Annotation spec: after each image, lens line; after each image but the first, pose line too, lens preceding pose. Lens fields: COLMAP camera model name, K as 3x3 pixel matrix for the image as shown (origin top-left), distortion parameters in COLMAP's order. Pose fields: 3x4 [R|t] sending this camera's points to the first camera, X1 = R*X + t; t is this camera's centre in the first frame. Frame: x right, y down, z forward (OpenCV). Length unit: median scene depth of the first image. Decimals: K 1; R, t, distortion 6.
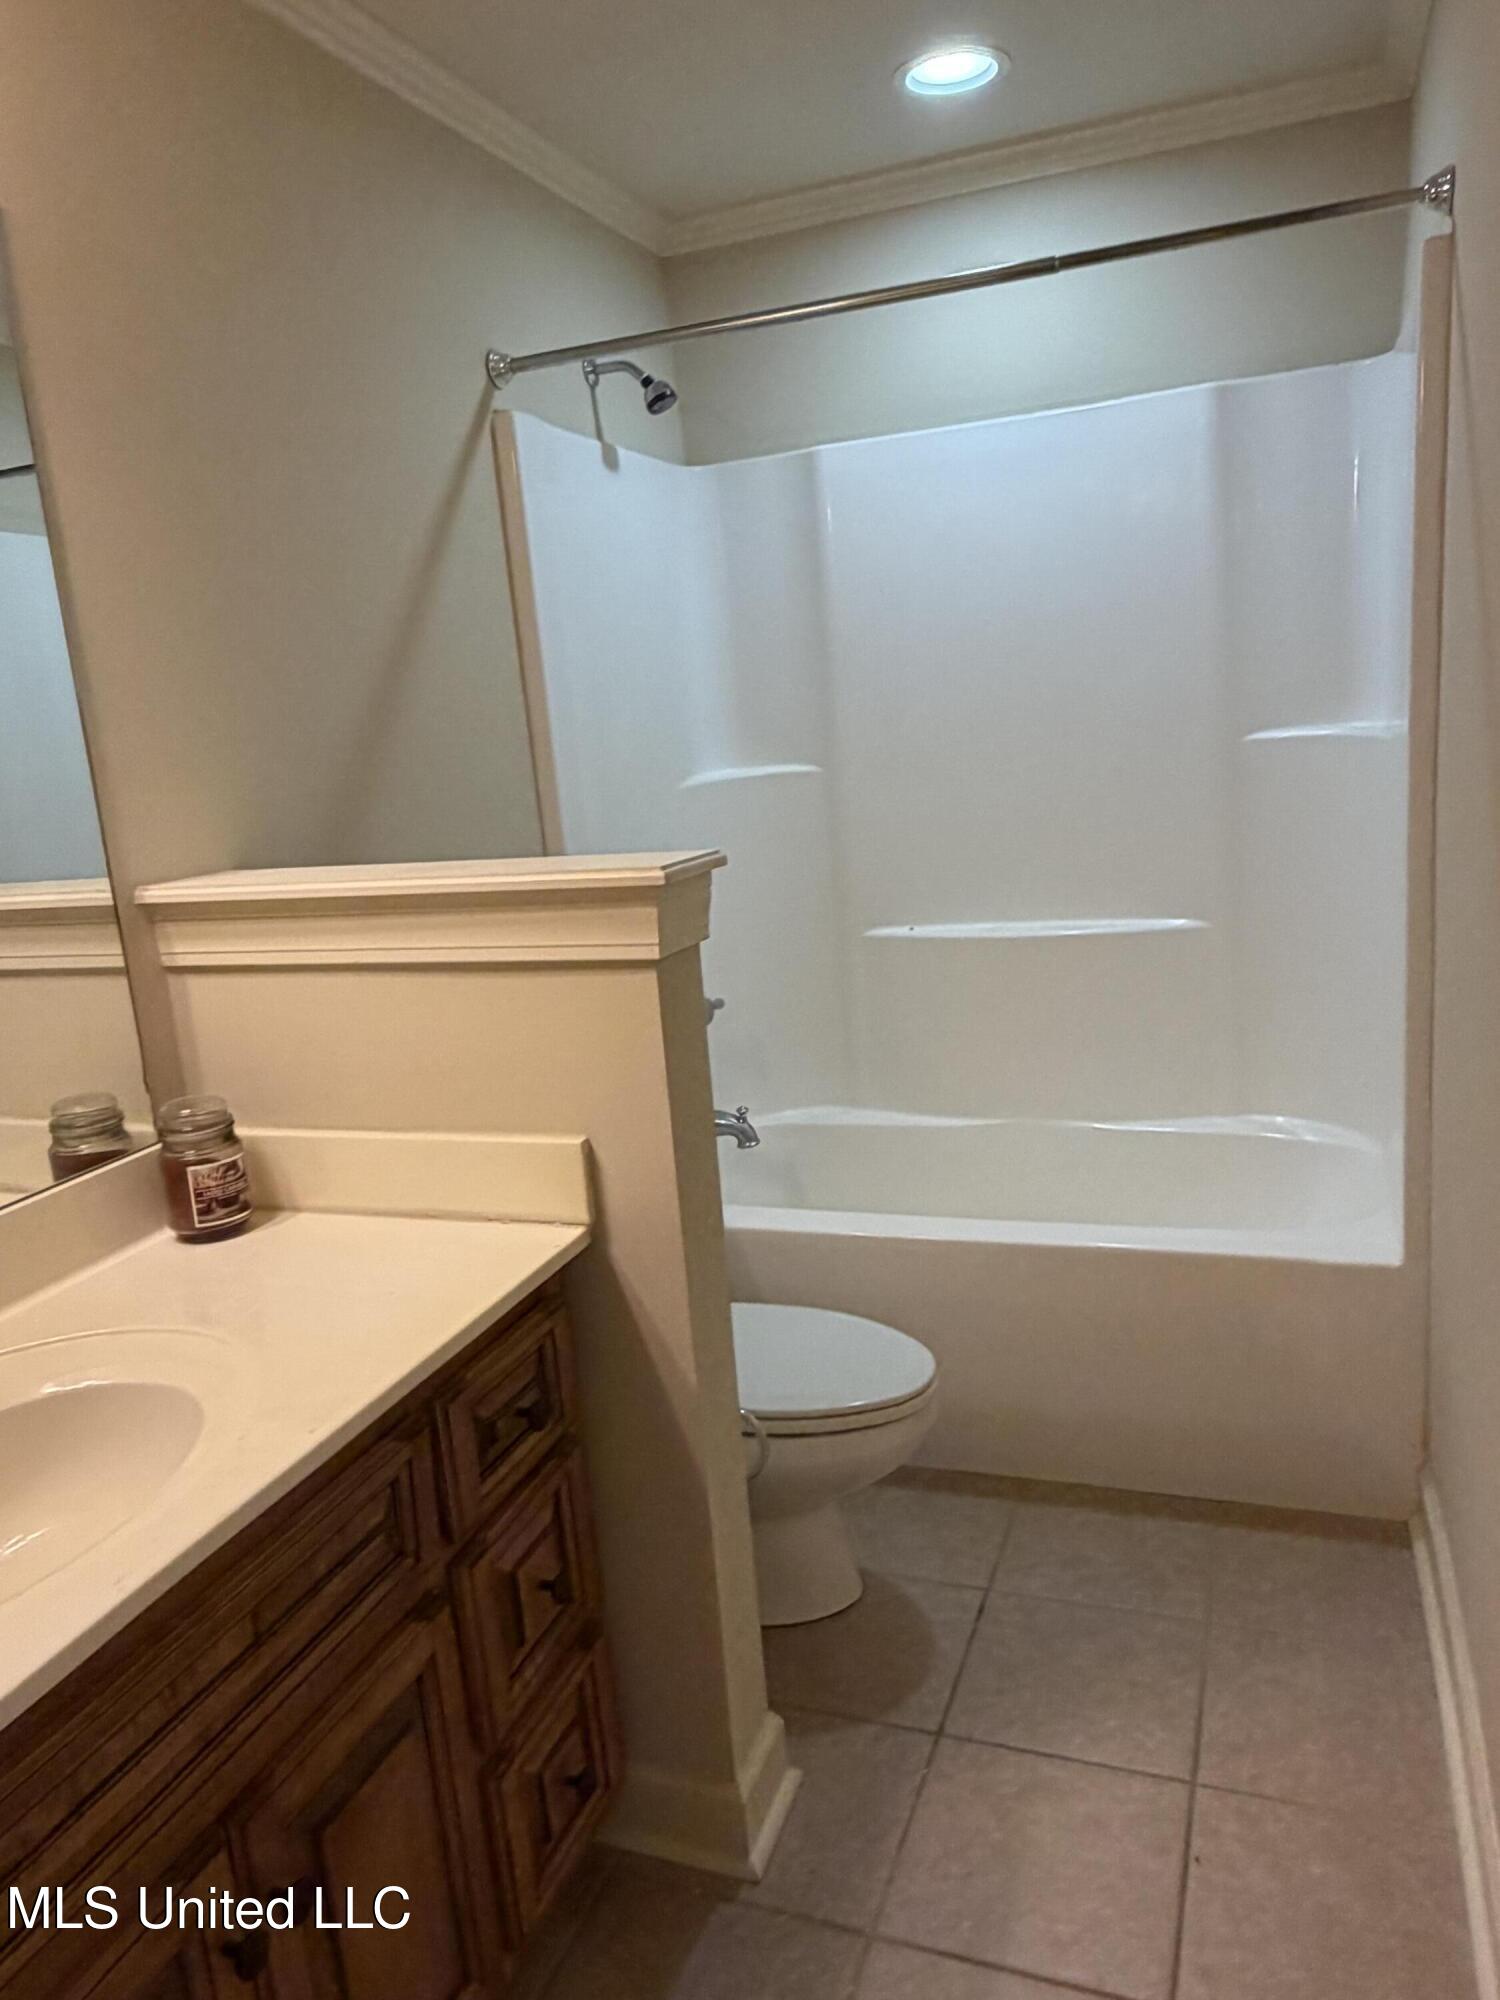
lens RADIAL K [[1404.0, 0, 747.4], [0, 1404.0, 991.4], [0, 0, 1]] dist [-0.000976, -0.006802]
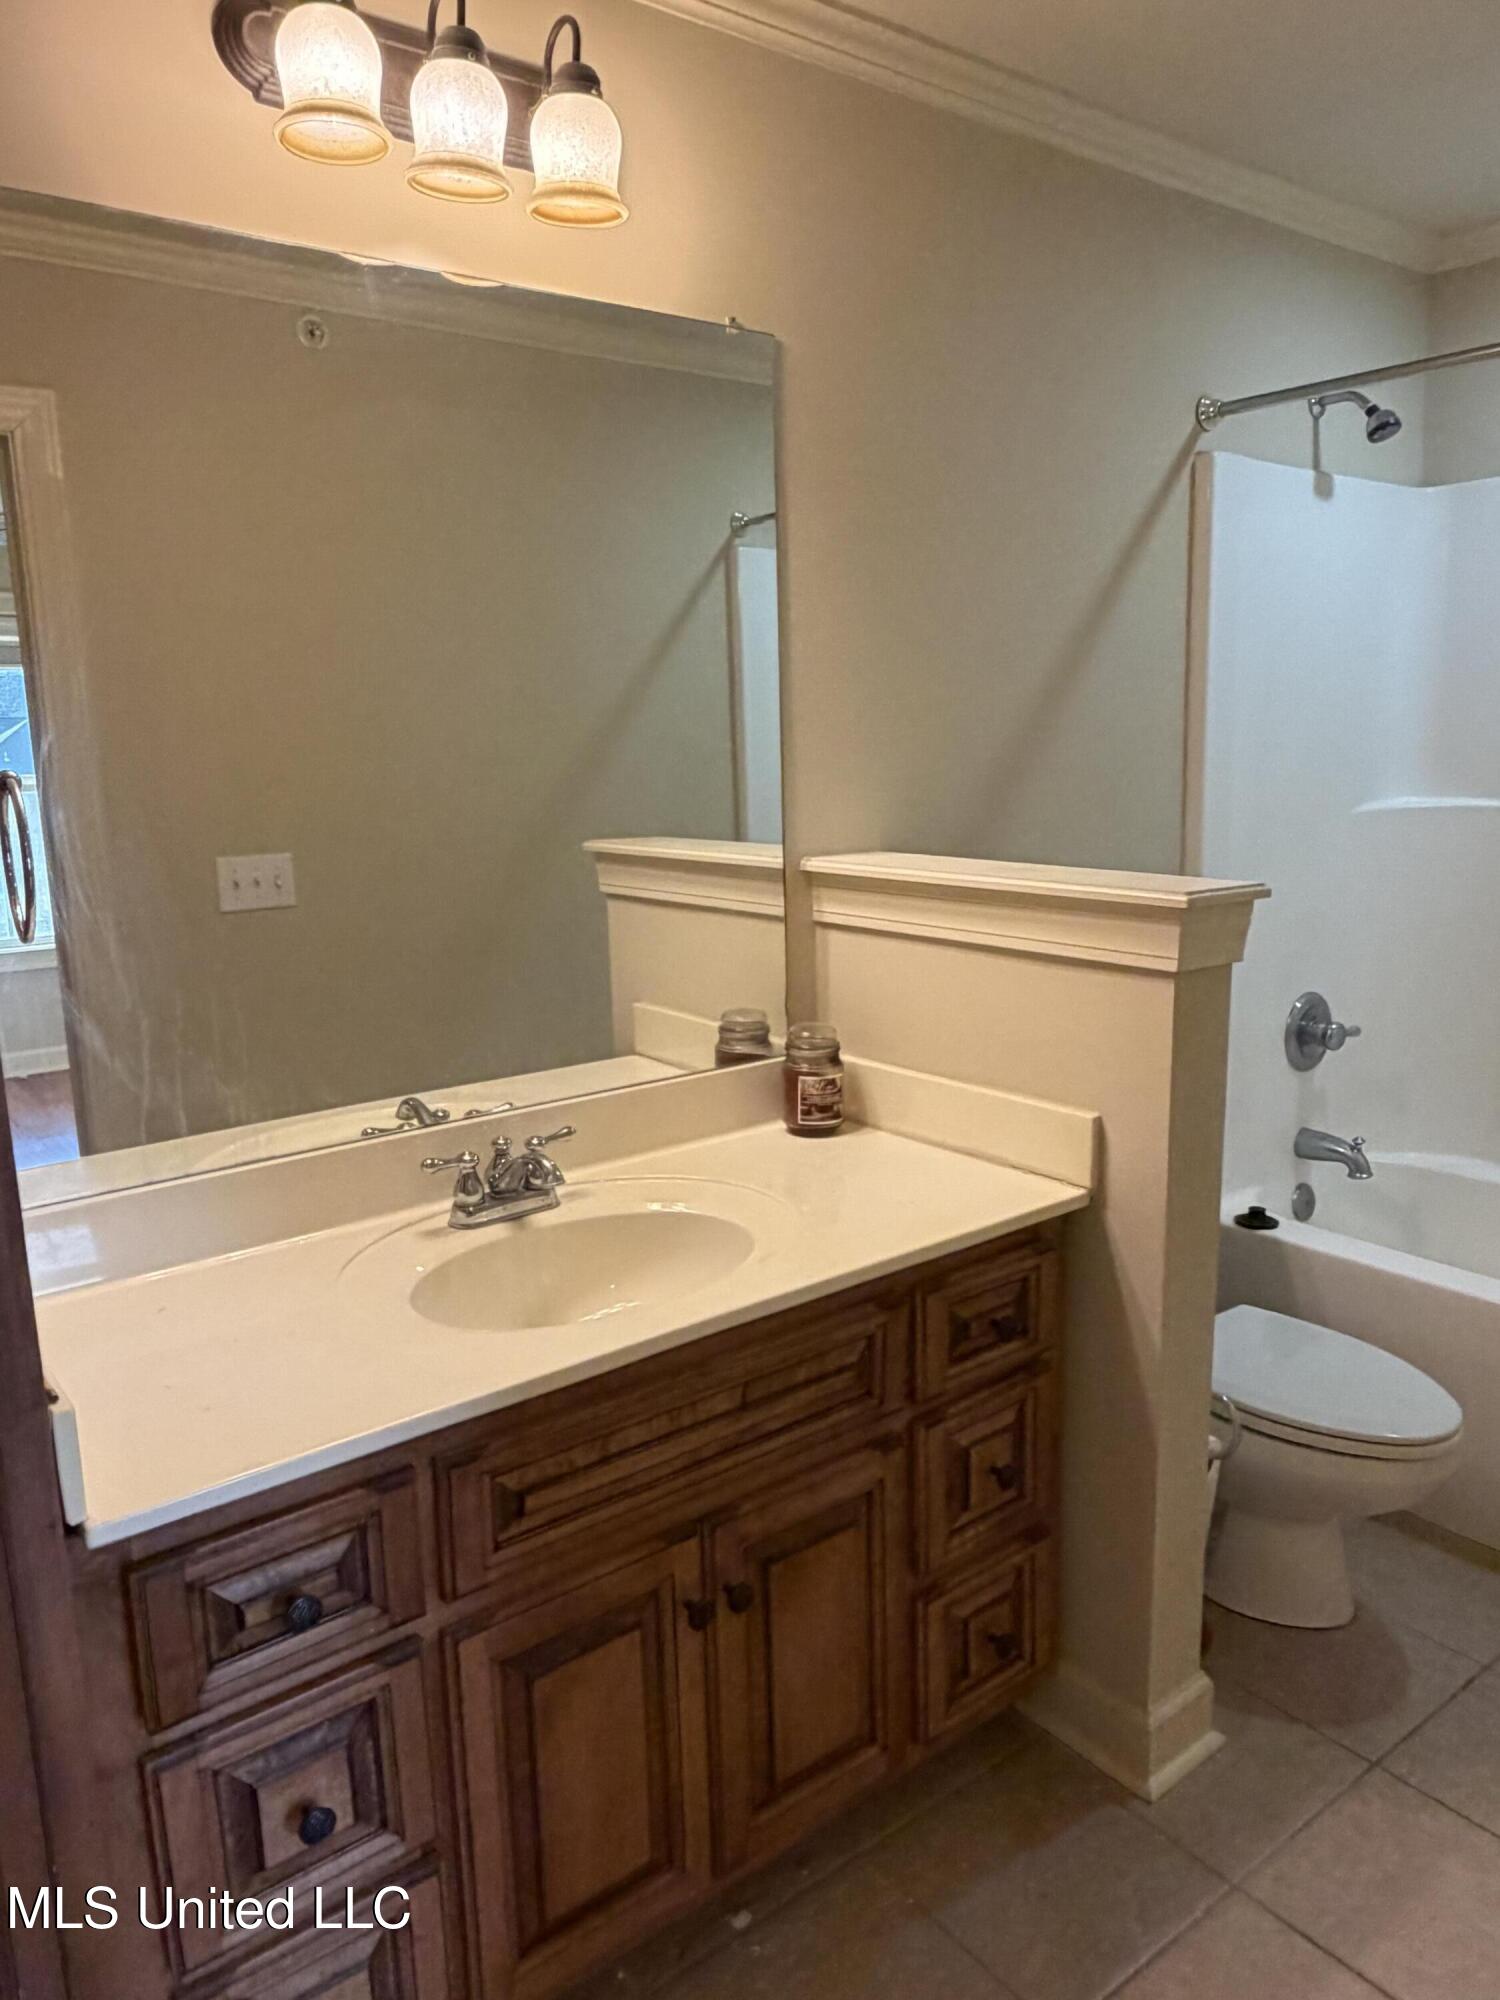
lens RADIAL K [[1404.0, 0, 747.4], [0, 1404.0, 991.4], [0, 0, 1]] dist [-0.000976, -0.006802]
pose [[0.855897, 0.158817, -0.492156, 0.180195], [-0.151902, 0.986903, 0.054300, -0.014522], [0.494334, 0.028285, 0.868812, -0.147323]]
